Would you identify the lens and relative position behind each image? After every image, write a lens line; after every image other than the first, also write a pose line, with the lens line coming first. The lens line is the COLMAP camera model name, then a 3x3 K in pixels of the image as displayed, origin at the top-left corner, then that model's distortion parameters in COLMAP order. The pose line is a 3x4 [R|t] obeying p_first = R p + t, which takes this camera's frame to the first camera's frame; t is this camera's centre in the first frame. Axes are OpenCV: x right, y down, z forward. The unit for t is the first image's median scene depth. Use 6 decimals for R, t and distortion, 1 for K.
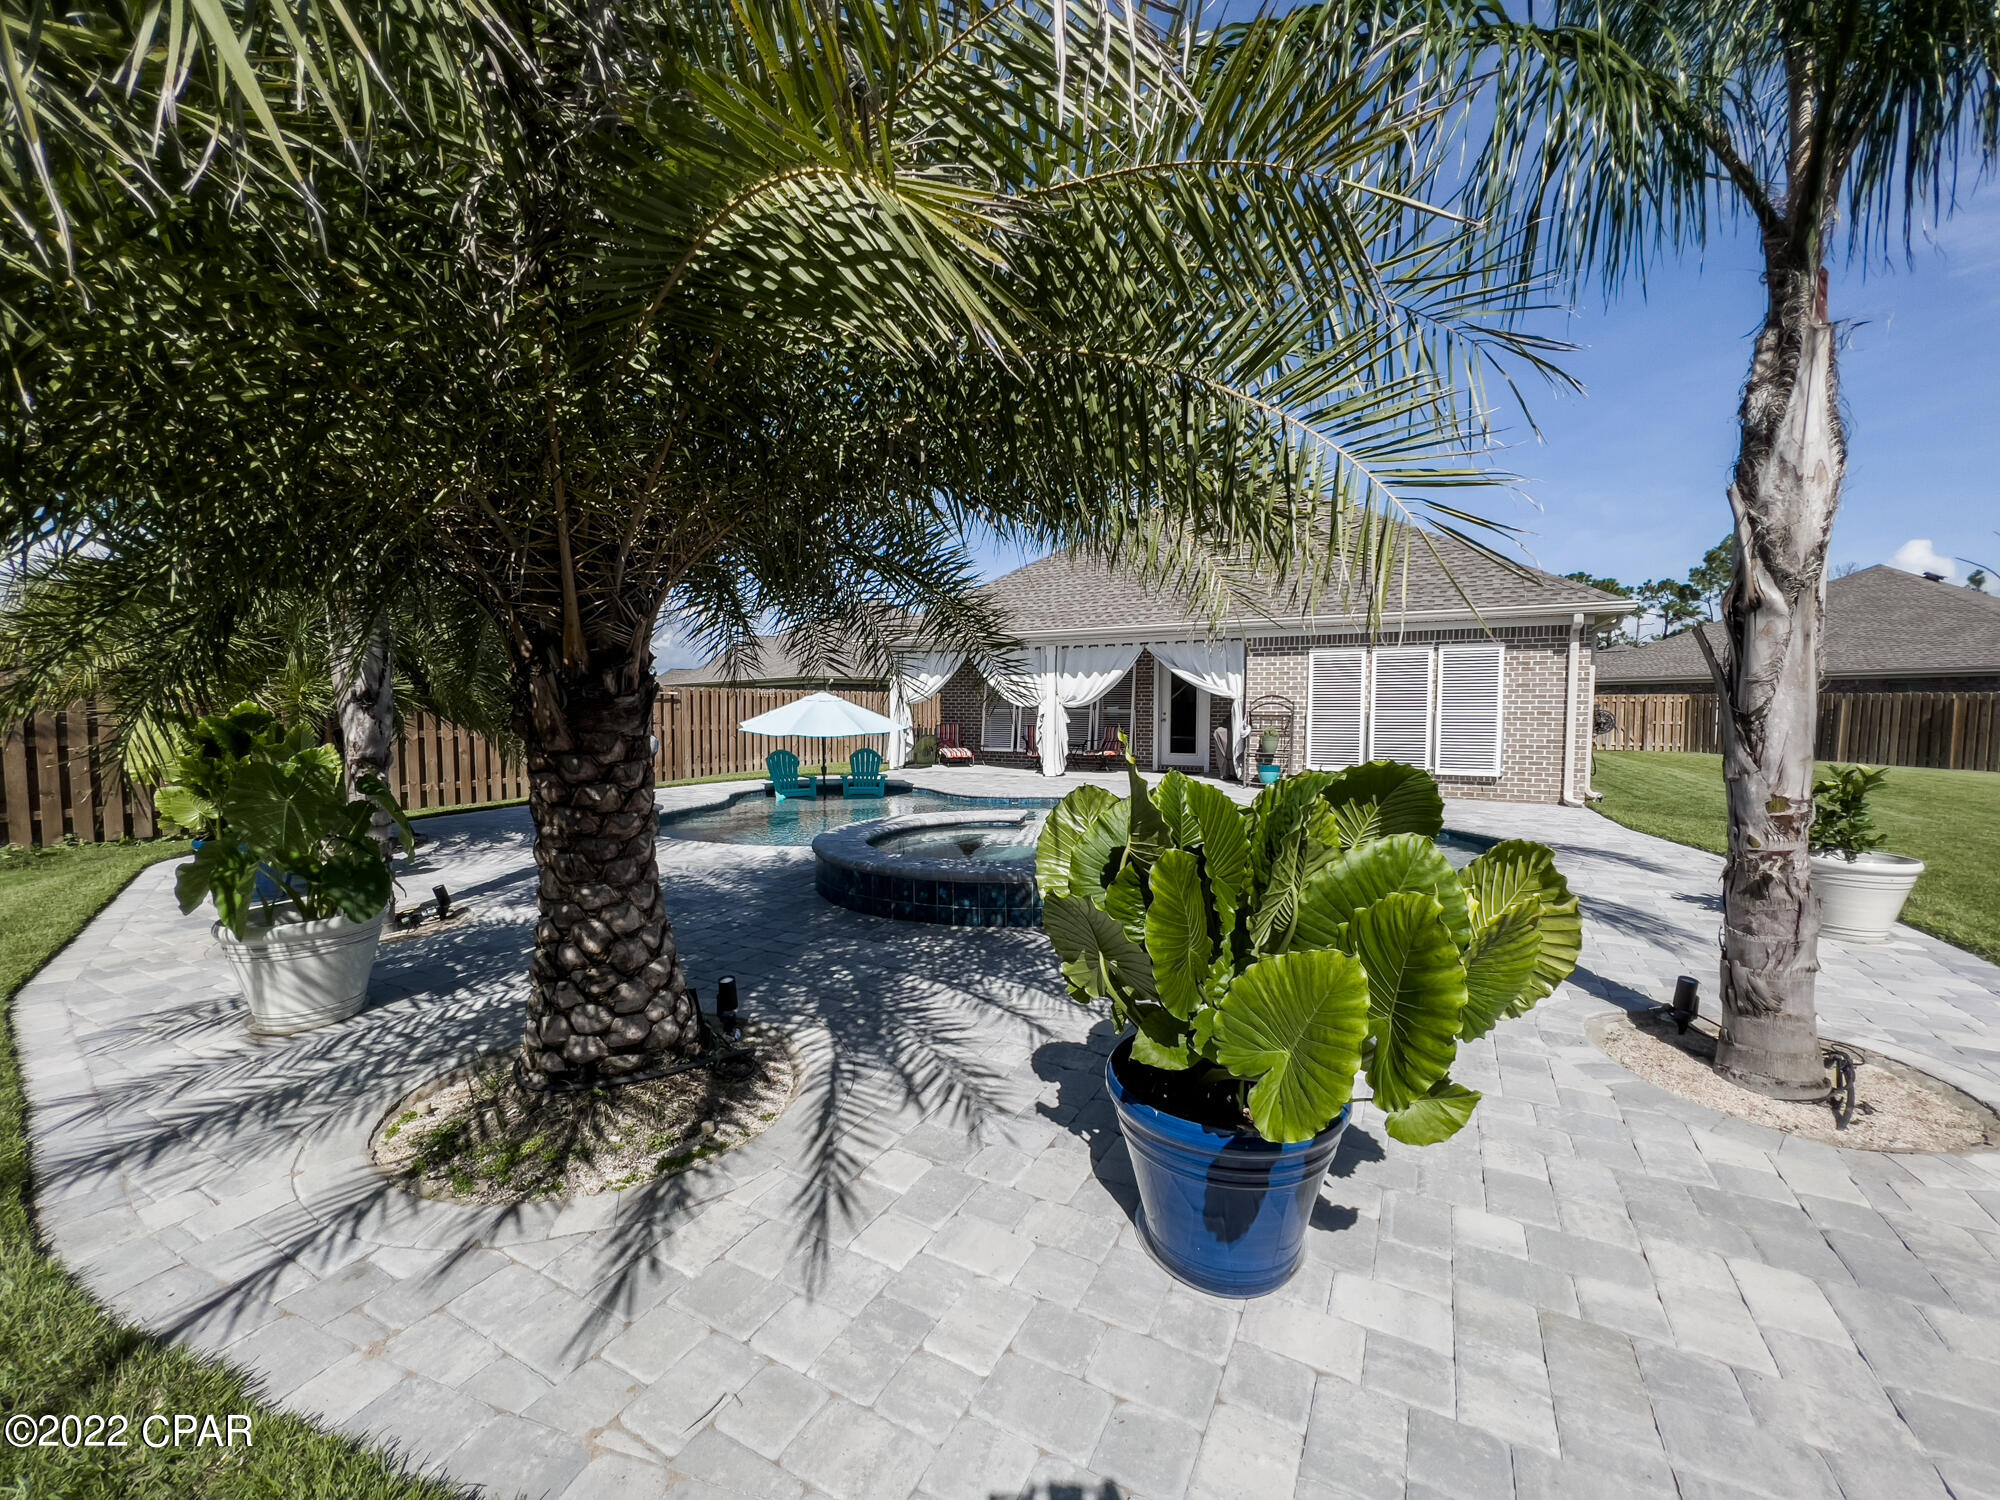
lens RADIAL K [[801.0, 0, 1004.8], [0, 801.0, 756.4], [0, 0, 1]] dist [-0.000474, -0.000040]
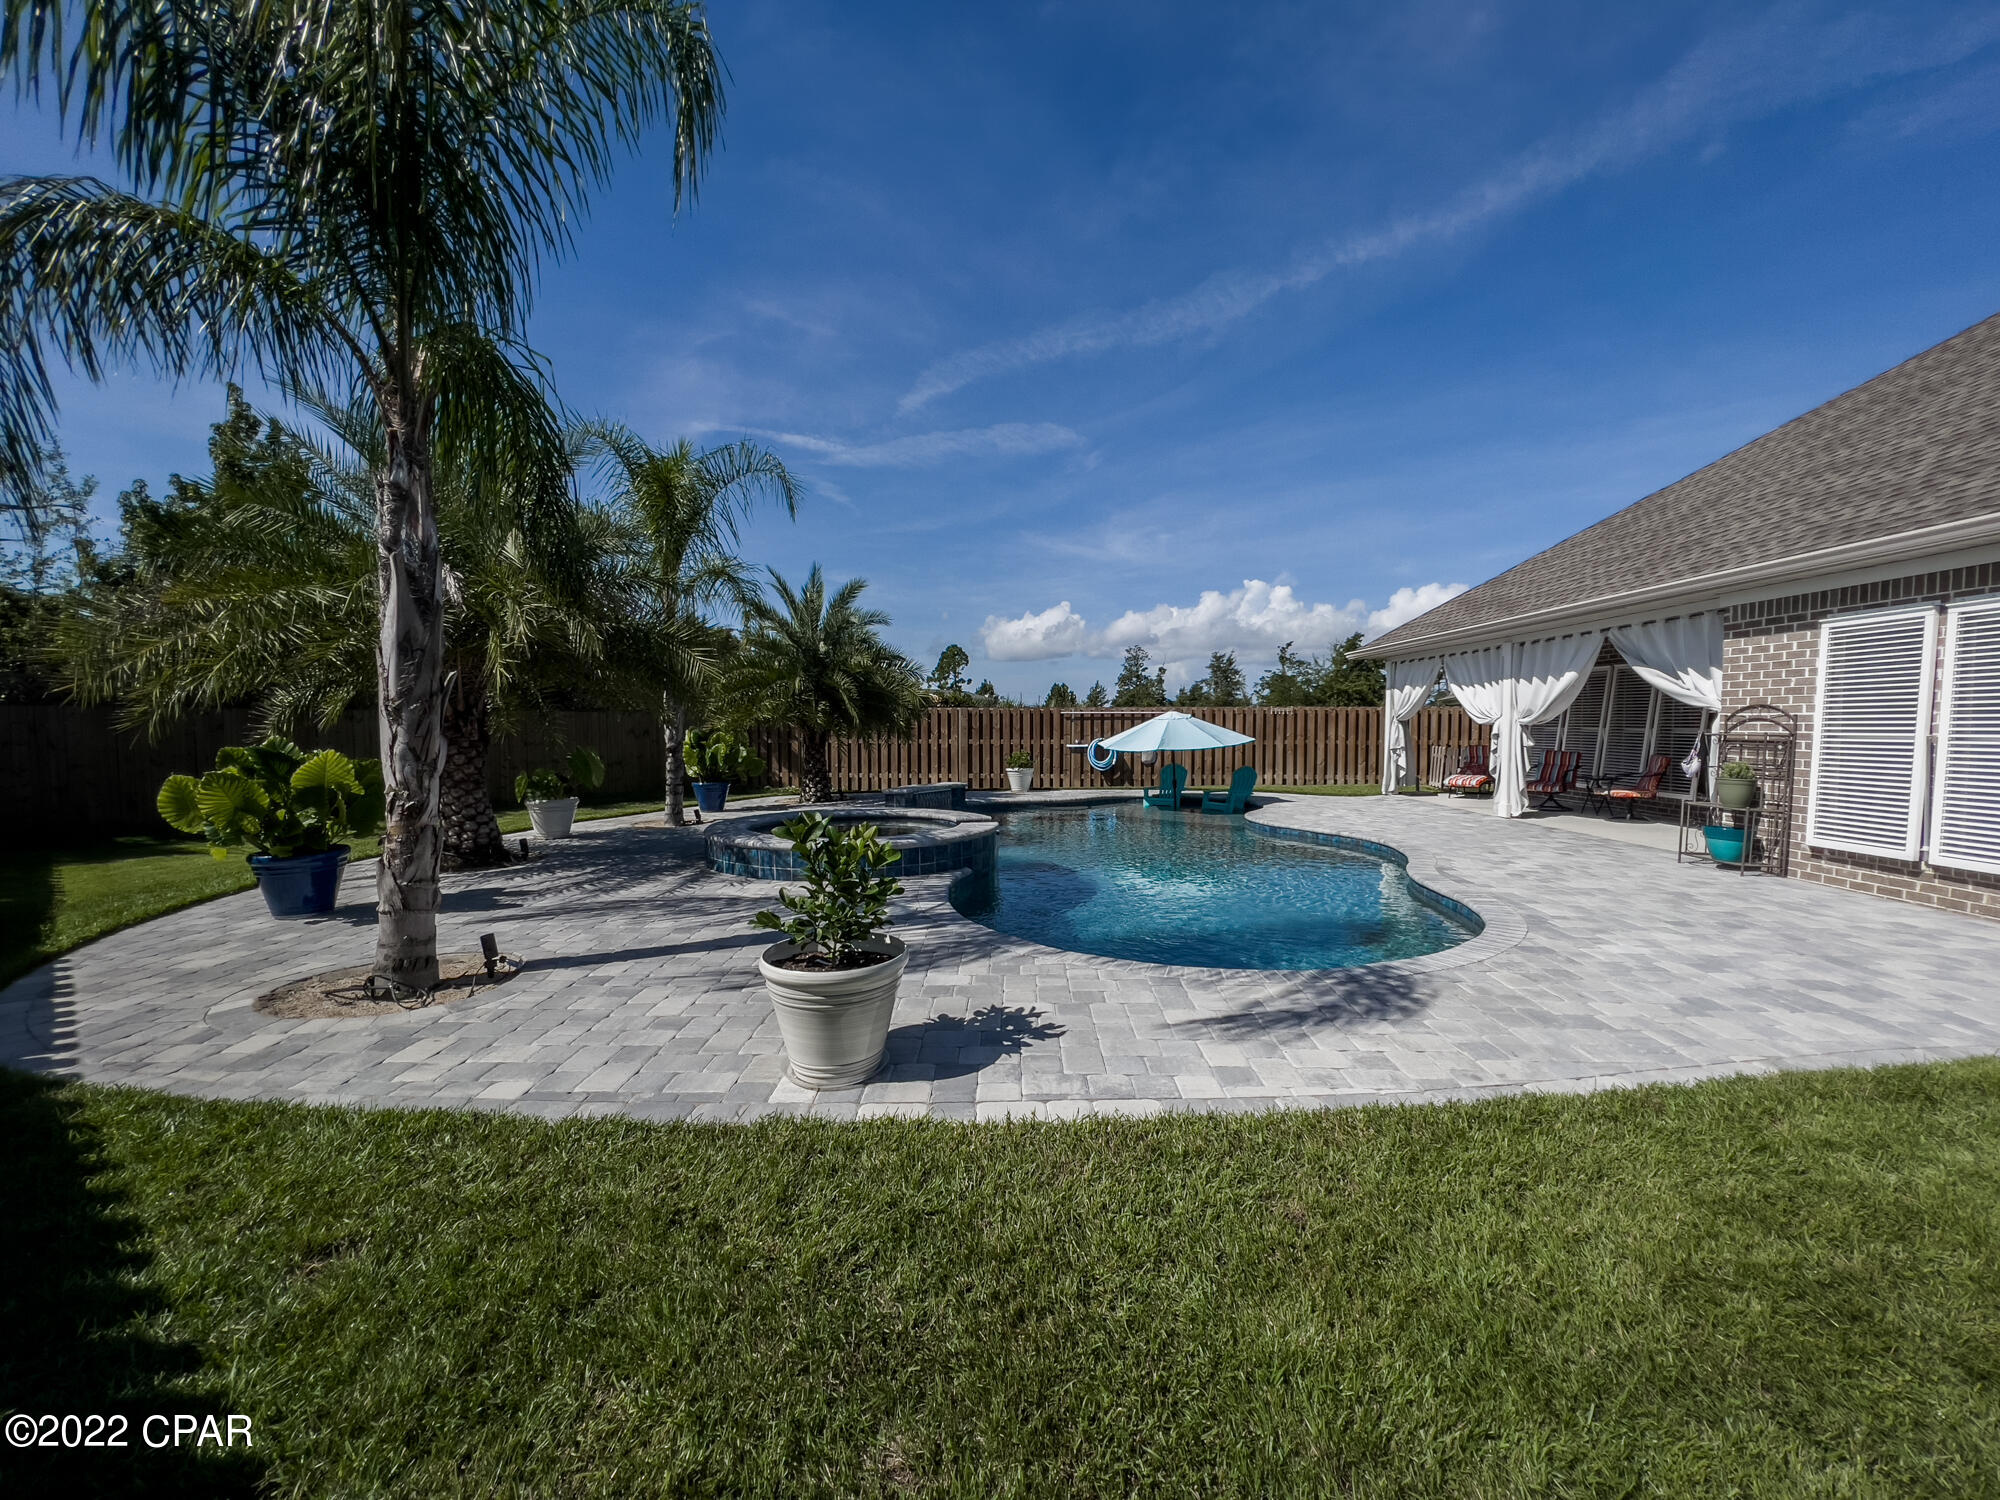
lens RADIAL K [[801.0, 0, 1004.8], [0, 801.0, 756.4], [0, 0, 1]] dist [-0.000474, -0.000040]
pose [[0.460840, 0.036372, -0.886738, 0.568049], [-0.053849, 0.998465, 0.012970, -0.018643], [0.885848, 0.041773, 0.462091, 0.267464]]
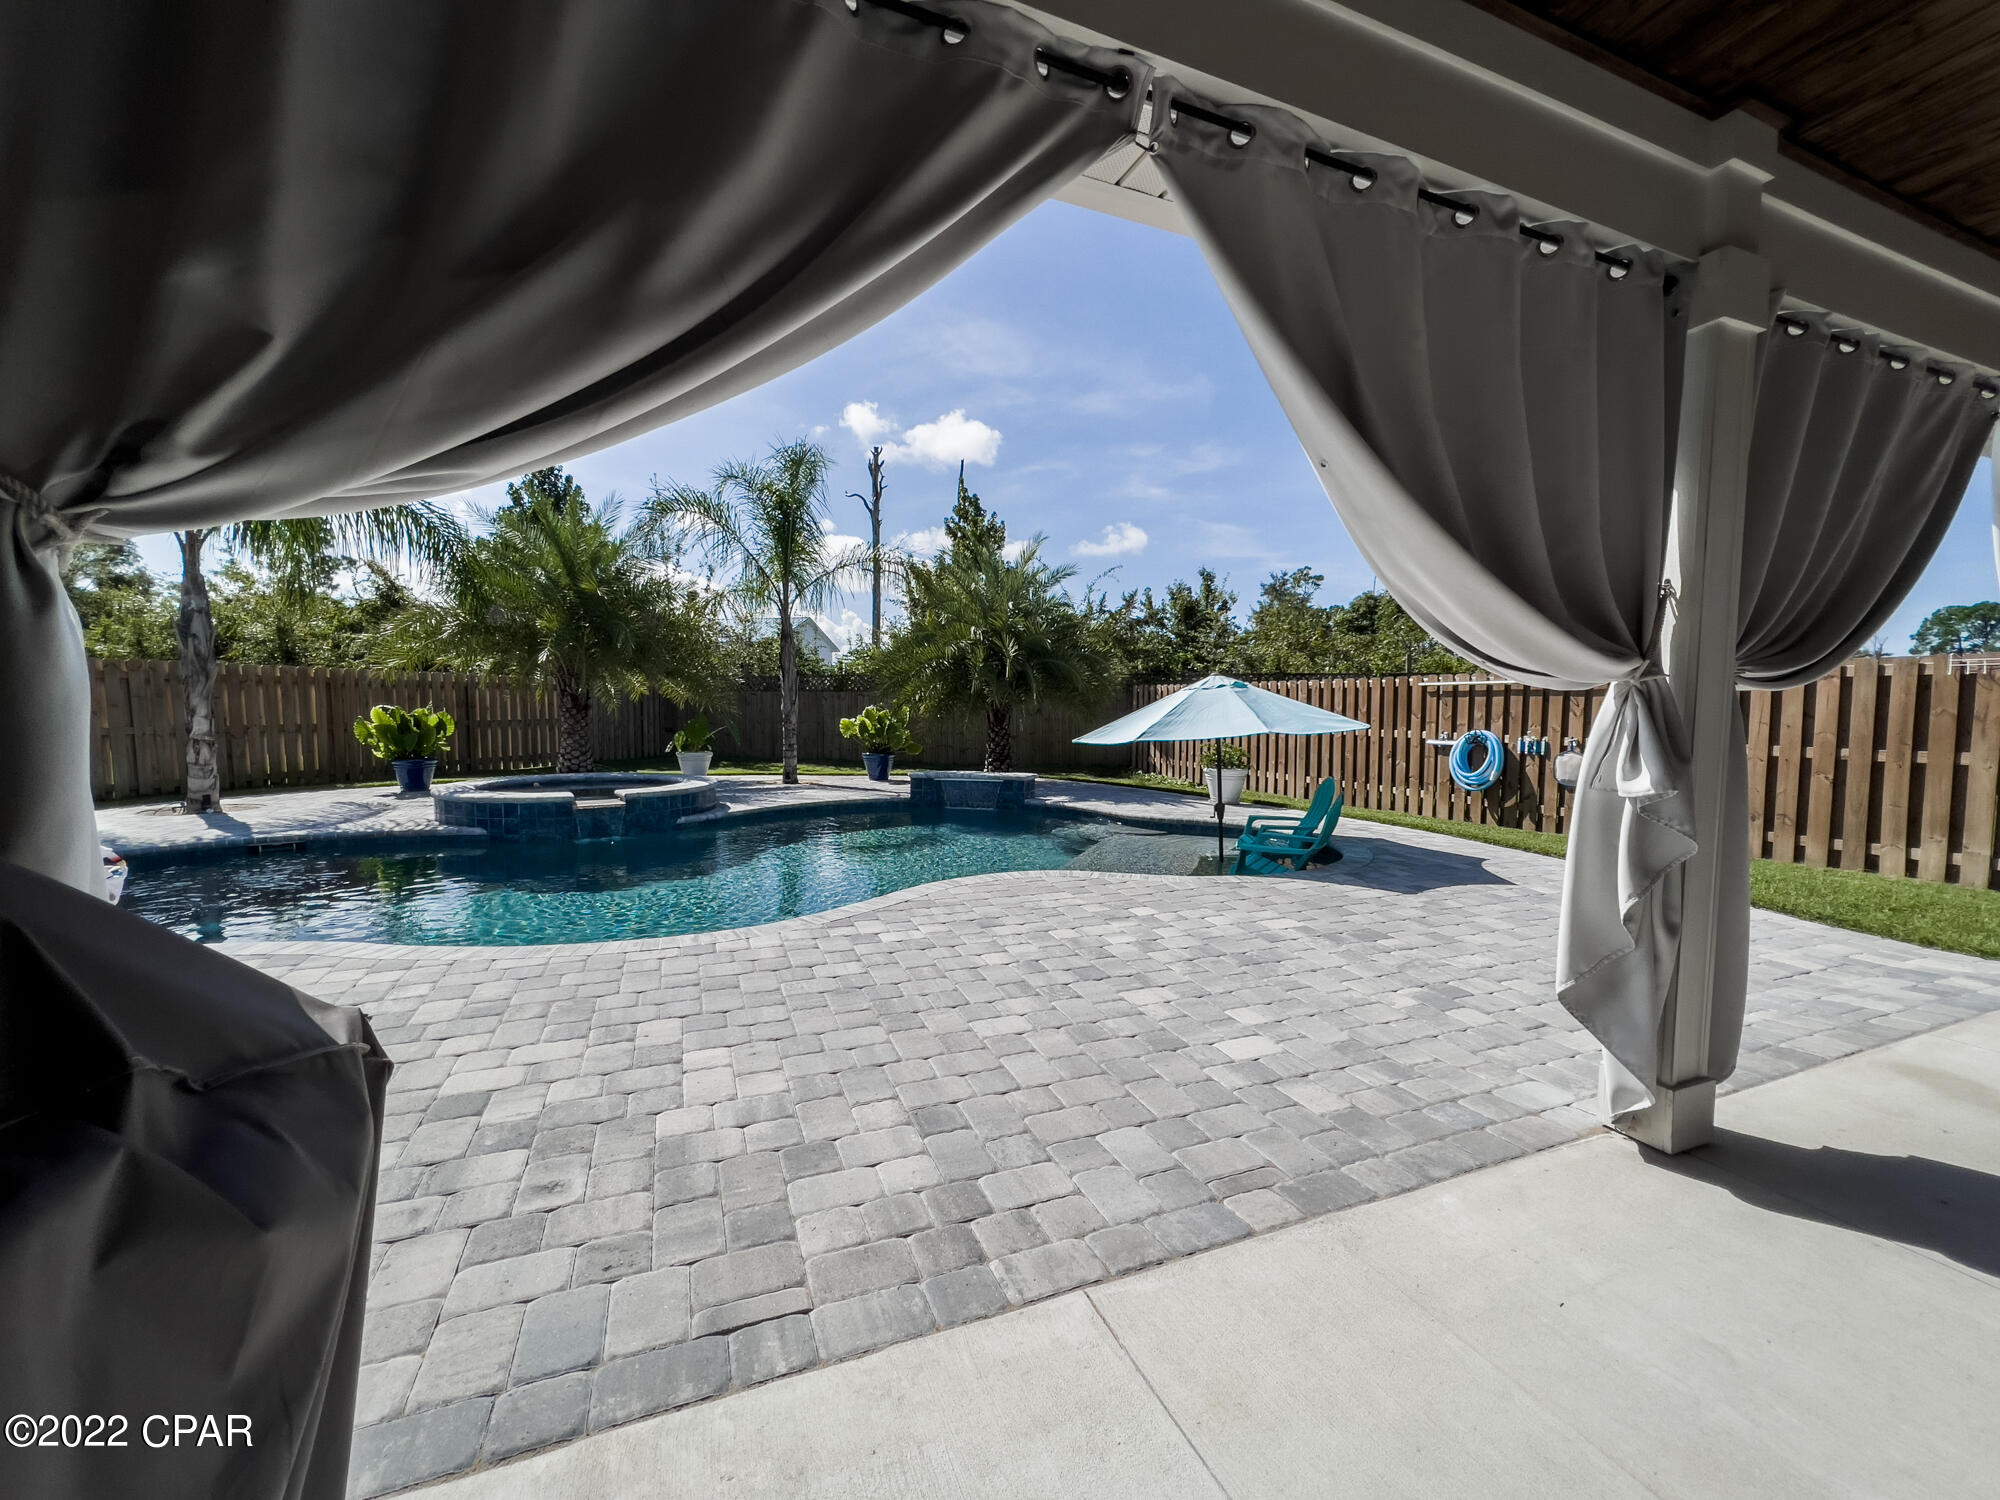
lens RADIAL K [[801.0, 0, 1004.8], [0, 801.0, 756.4], [0, 0, 1]] dist [-0.000474, -0.000040]
pose [[-0.639654, 0.031953, -0.767998, 0.285600], [-0.064921, 0.993320, 0.095399, -0.056250], [0.765916, 0.110882, -0.633307, 1.128134]]
